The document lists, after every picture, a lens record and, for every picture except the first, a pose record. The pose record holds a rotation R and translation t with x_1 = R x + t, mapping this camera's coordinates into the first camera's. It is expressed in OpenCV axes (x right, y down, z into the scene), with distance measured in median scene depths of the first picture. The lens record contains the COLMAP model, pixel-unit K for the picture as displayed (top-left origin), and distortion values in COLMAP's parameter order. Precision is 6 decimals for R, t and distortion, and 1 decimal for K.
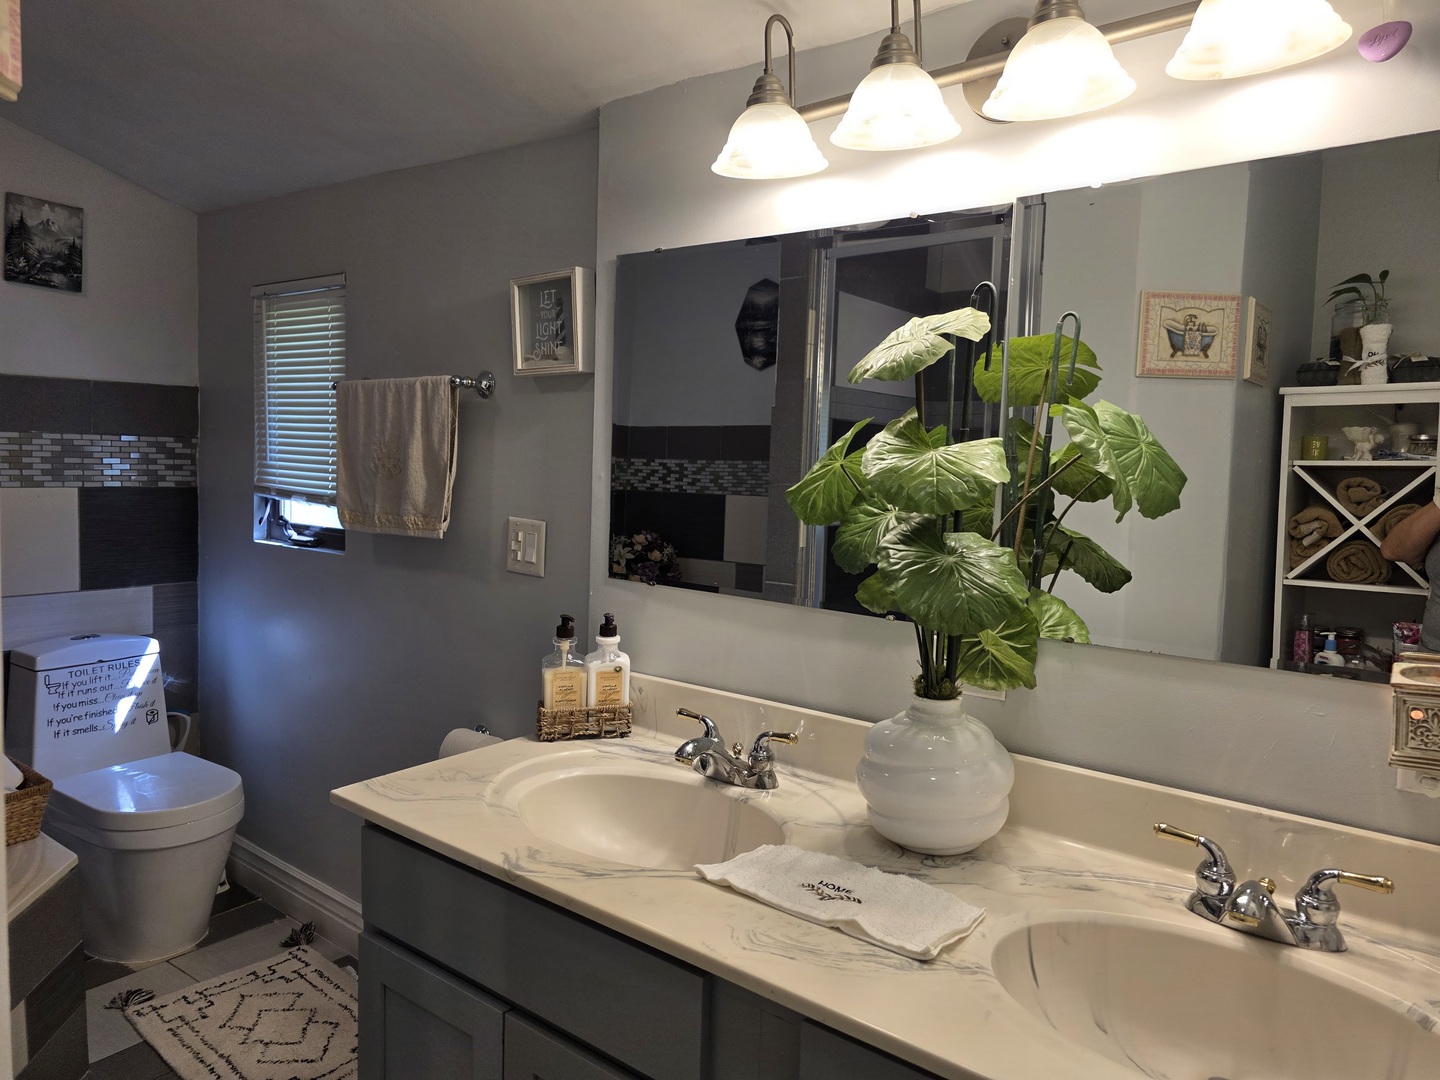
lens RADIAL K [[979.8, 0, 721.3], [0, 979.8, 538.1], [0, 0, 1]] dist [0.043755, -0.014570]
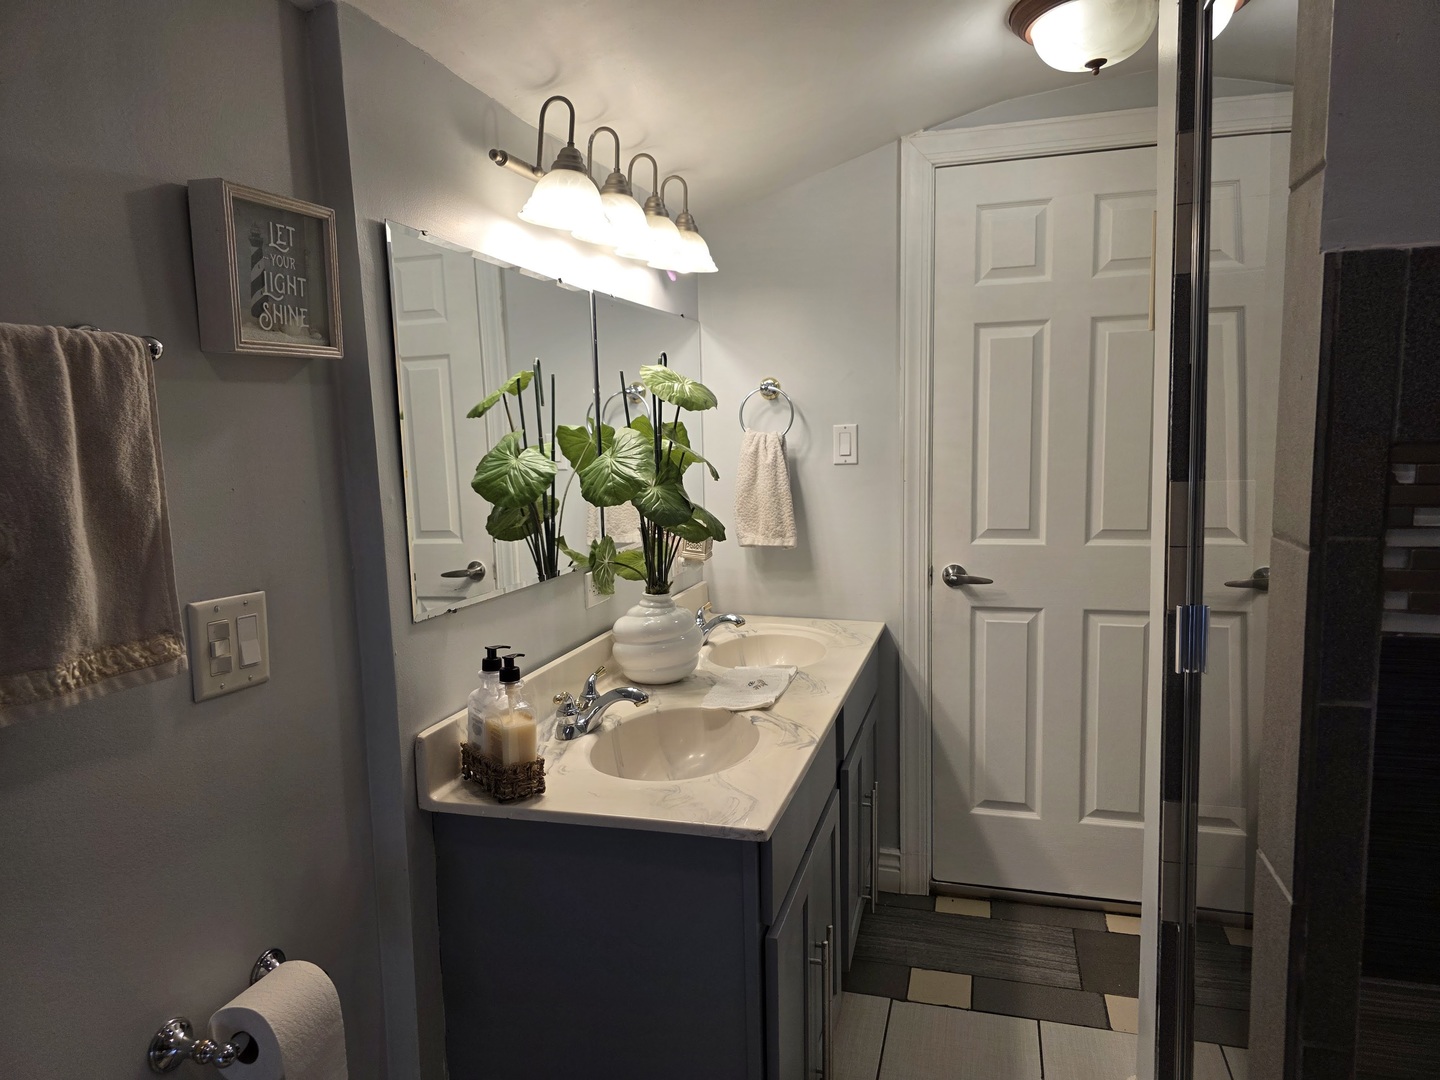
lens RADIAL K [[979.8, 0, 720.5], [0, 979.8, 537.9], [0, 0, 1]] dist [0.043755, -0.014570]
pose [[-0.389742, -0.127654, 0.912034, -1.130314], [0.074092, 0.982789, 0.169220, -0.176084], [-0.917939, 0.133527, -0.373576, 1.268762]]
